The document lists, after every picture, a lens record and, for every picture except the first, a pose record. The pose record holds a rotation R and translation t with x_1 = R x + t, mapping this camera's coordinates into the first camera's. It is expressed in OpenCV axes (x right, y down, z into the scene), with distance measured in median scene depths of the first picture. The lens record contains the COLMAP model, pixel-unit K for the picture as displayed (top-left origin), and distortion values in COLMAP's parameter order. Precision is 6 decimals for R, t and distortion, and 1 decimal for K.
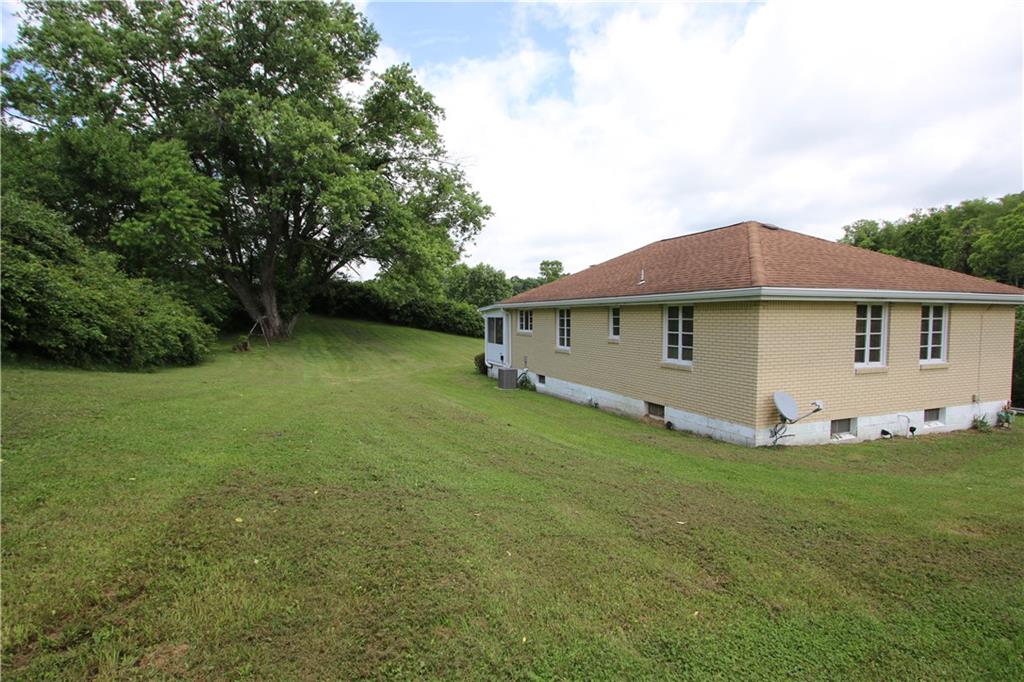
lens RADIAL K [[517.2, 0, 511.0], [0, 517.2, 325.5], [0, 0, 1]] dist [-0.031751, 0.023204]
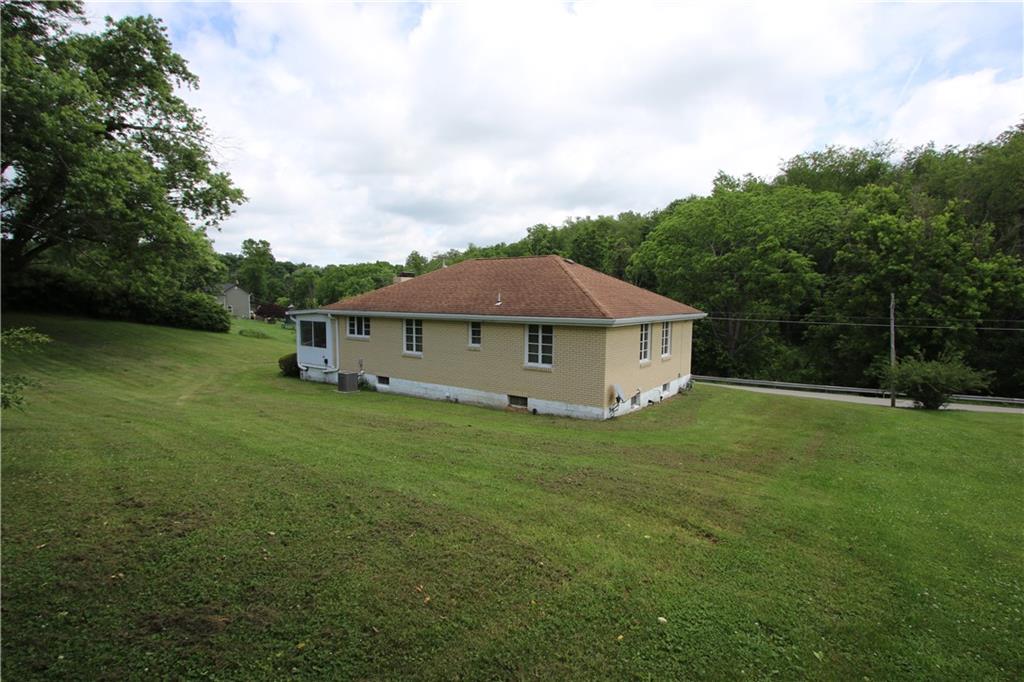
lens RADIAL K [[517.2, 0, 511.0], [0, 517.2, 325.5], [0, 0, 1]] dist [-0.031751, 0.023204]
pose [[0.837423, -0.022255, 0.546102, -0.389097], [0.000504, 0.999202, 0.039946, -0.072006], [-0.546555, -0.033176, 0.836766, -0.093802]]
